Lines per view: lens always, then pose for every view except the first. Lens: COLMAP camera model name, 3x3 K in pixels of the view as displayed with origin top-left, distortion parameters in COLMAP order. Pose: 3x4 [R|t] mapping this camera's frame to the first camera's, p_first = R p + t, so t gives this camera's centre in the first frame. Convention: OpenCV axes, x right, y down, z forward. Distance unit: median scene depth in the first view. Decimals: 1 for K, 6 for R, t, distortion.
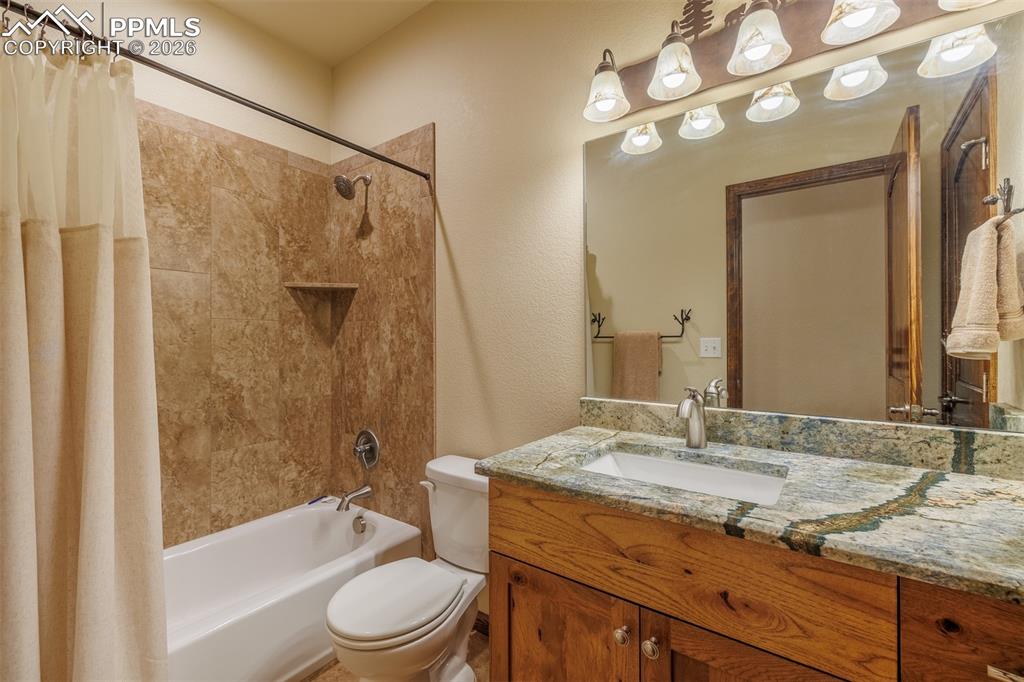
lens RADIAL K [[440.1, 0, 505.9], [0, 440.1, 339.8], [0, 0, 1]] dist [-0.003896, 0.000092]
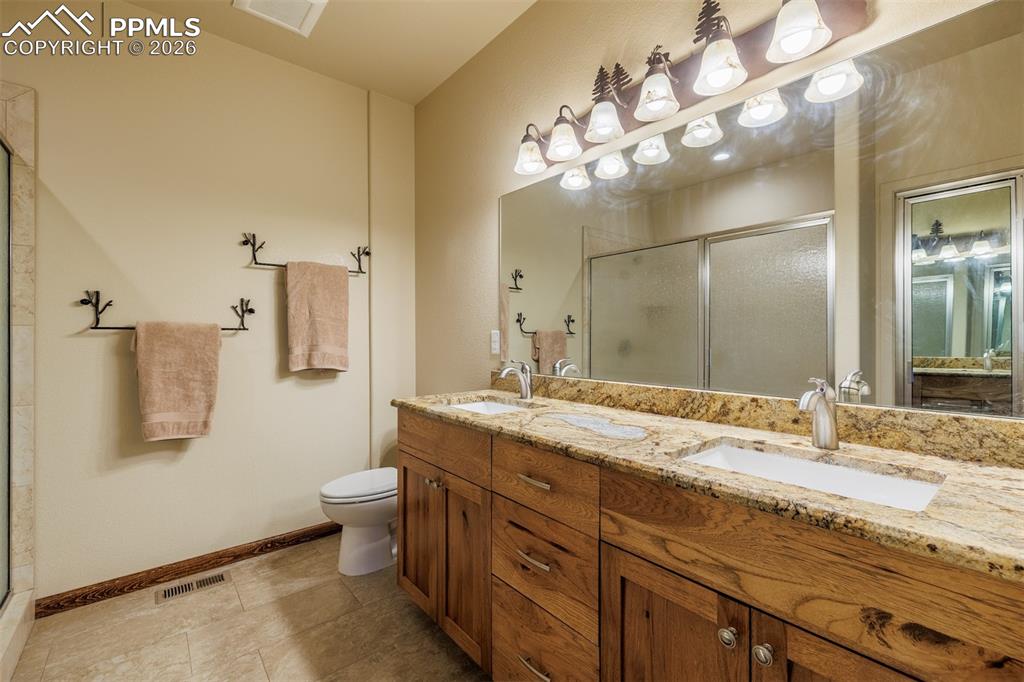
lens RADIAL K [[440.1, 0, 515.2], [0, 440.1, 339.1], [0, 0, 1]] dist [-0.003896, 0.000092]
pose [[0.970746, -0.003478, -0.240083, 0.142362], [0.008582, 0.999759, 0.020216, -0.001383], [0.239955, -0.021685, 0.970542, -0.105935]]
